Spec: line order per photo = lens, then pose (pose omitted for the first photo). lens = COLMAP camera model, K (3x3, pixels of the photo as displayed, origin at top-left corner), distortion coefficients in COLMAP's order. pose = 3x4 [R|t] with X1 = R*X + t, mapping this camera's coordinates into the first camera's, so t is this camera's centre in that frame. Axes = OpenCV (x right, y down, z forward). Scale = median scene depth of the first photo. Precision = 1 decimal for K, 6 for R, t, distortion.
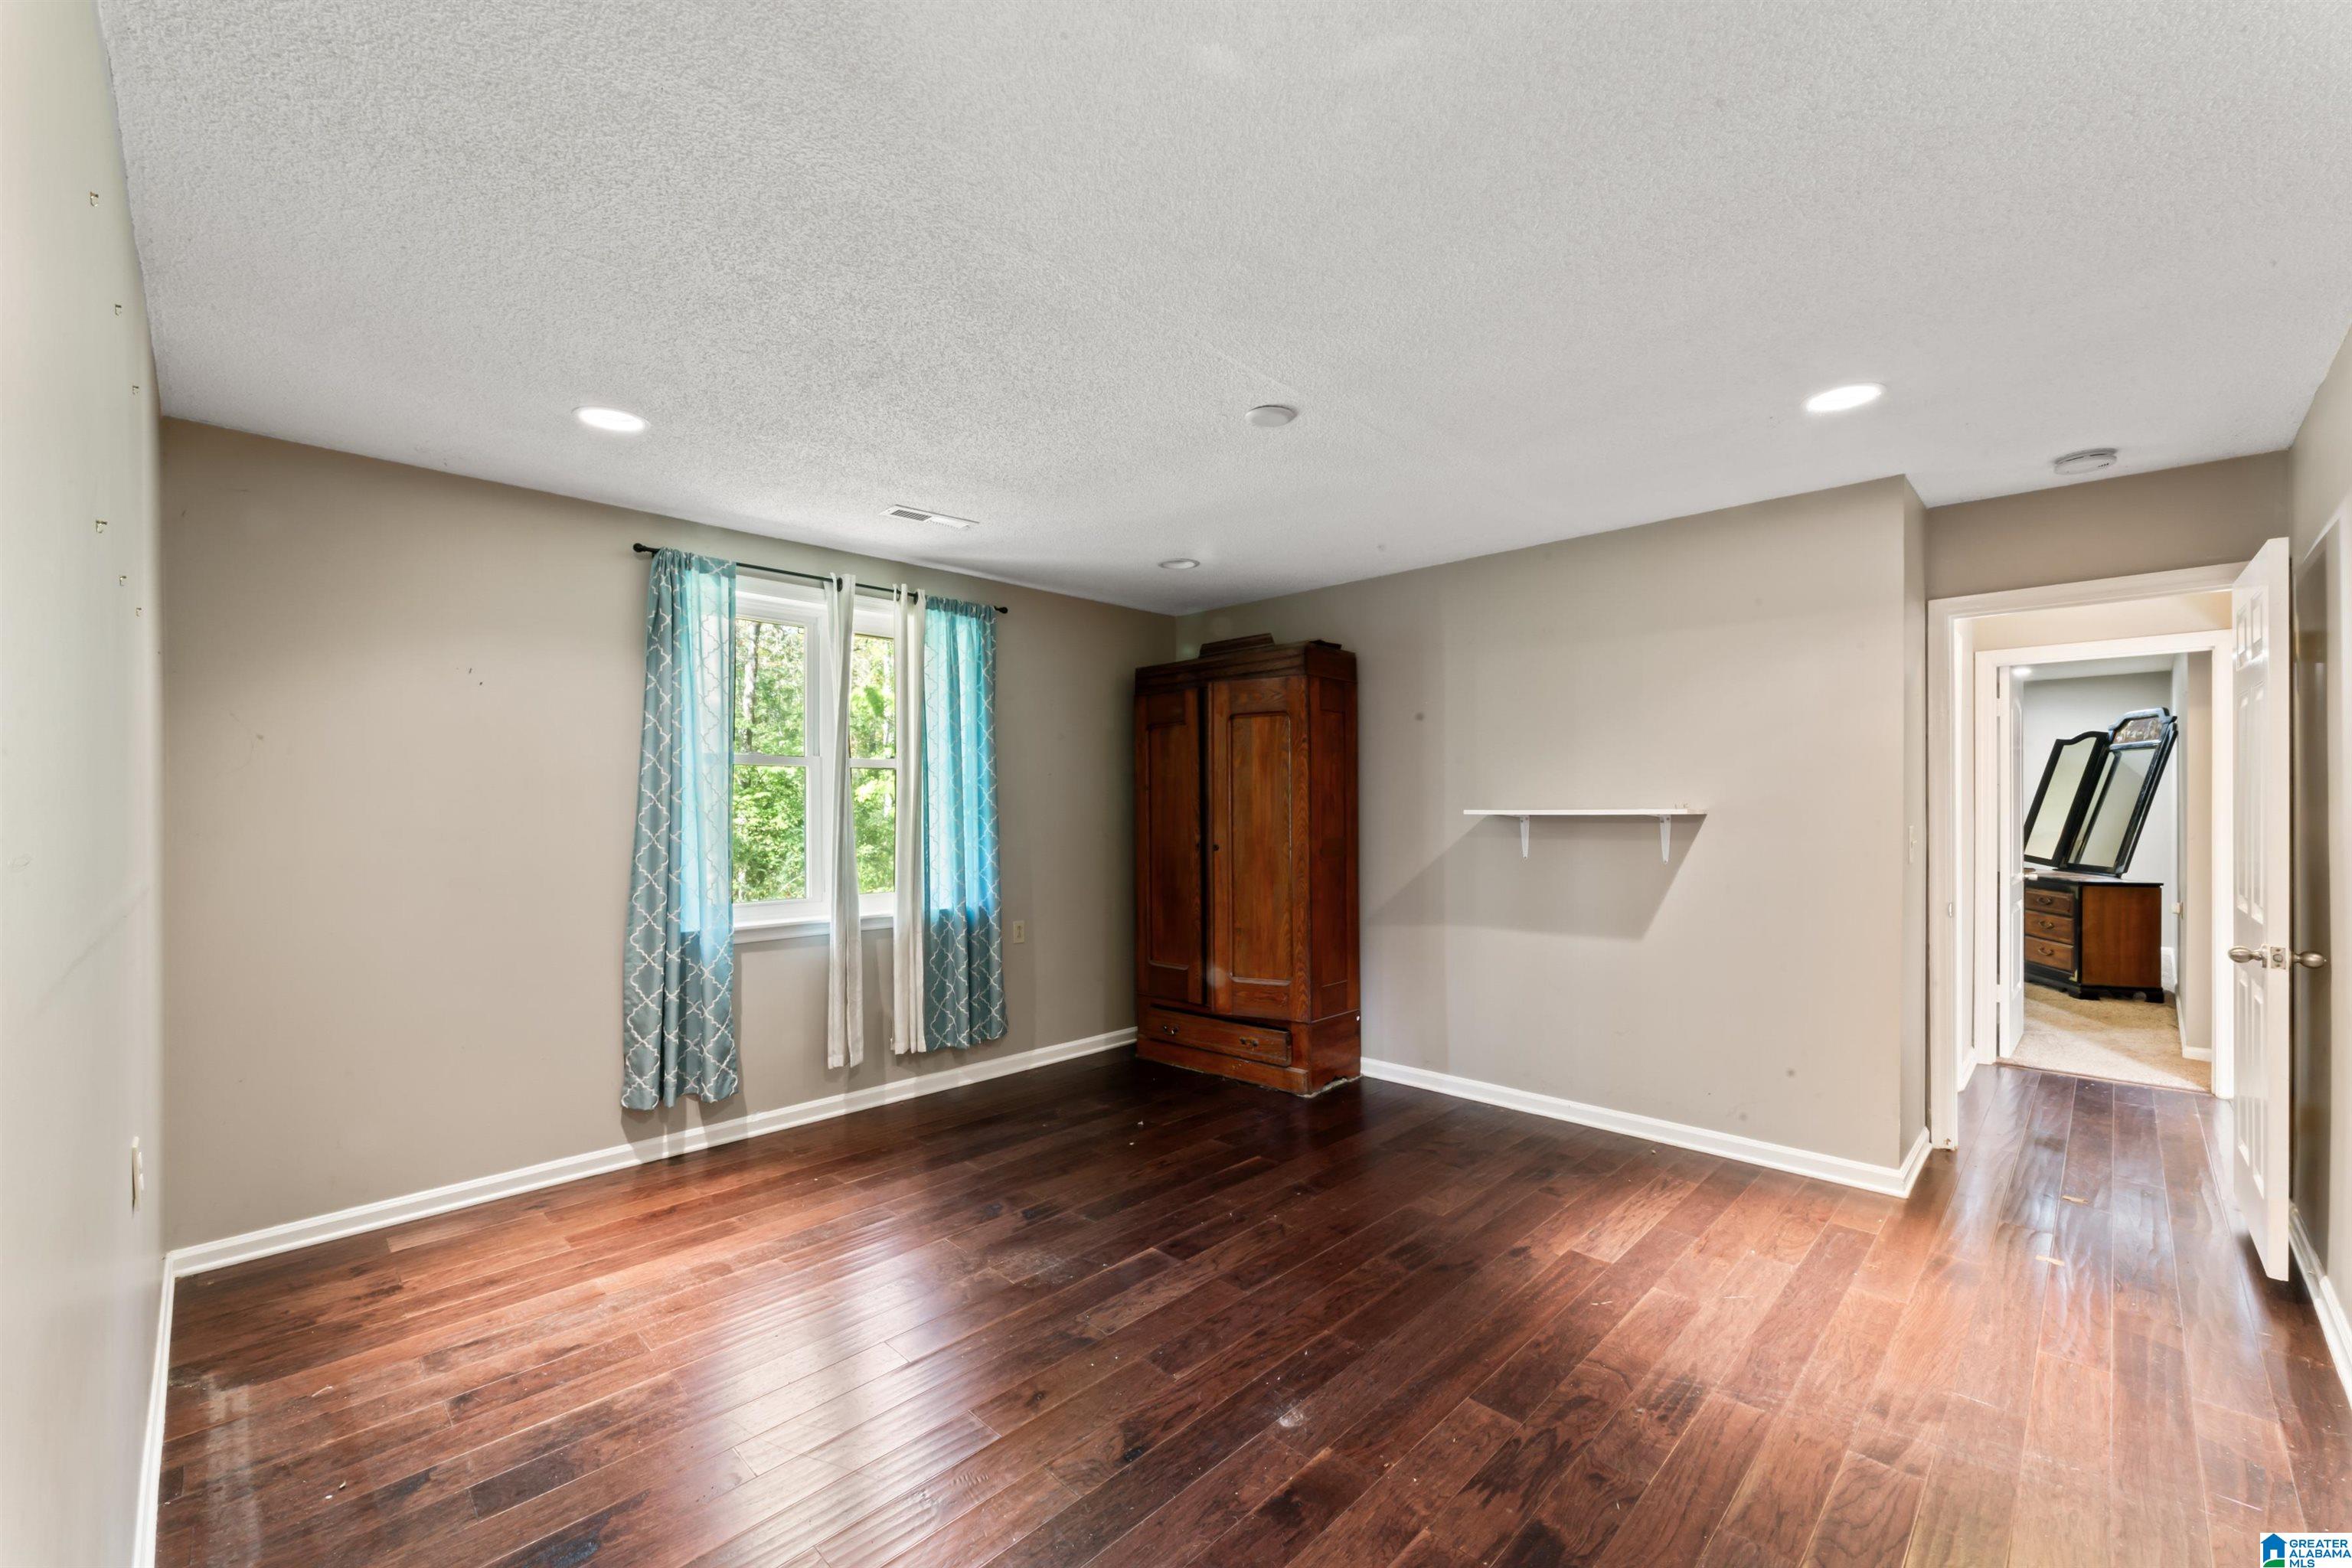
lens RADIAL K [[939.9, 0, 1167.0], [0, 939.9, 809.8], [0, 0, 1]] dist [0.002900, -0.000052]
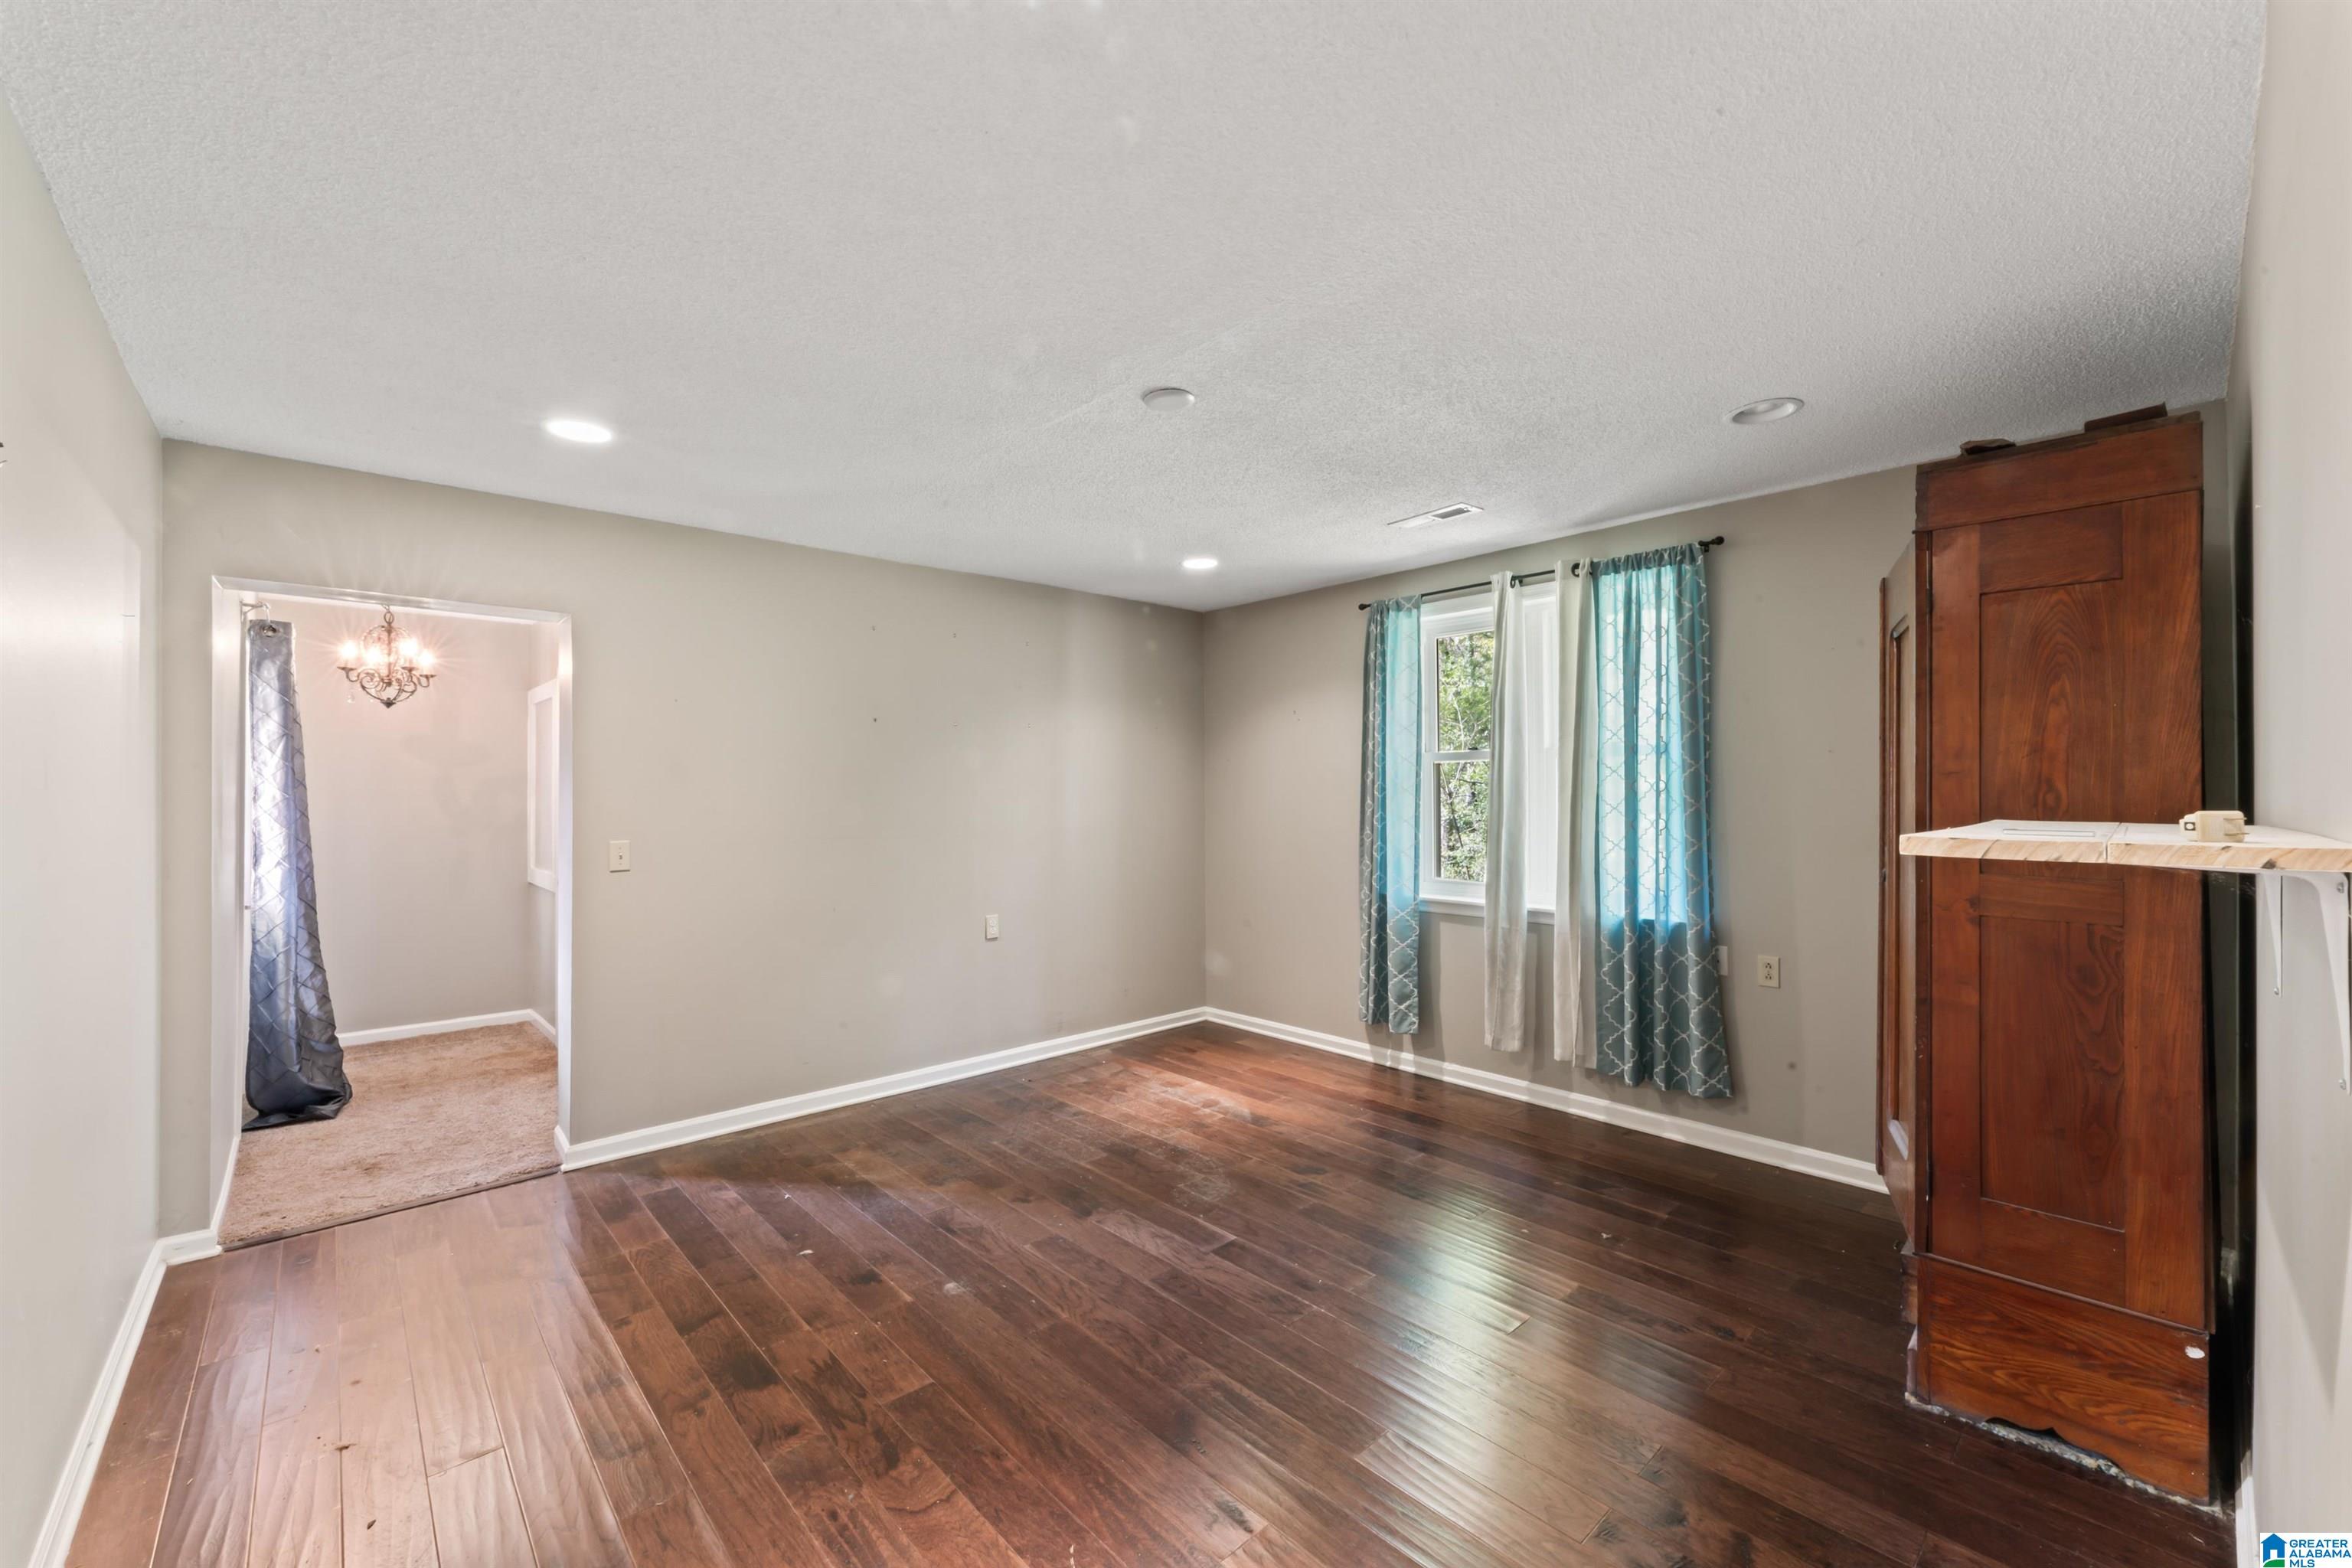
lens RADIAL K [[926.7, 0, 1169.8], [0, 926.7, 791.7], [0, 0, 1]] dist [0.000545, 0.000018]
pose [[-0.042199, 0.001204, -0.999108, 0.793446], [-0.000716, 0.999999, 0.001236, -0.012715], [0.999109, 0.000767, -0.042198, 0.781616]]
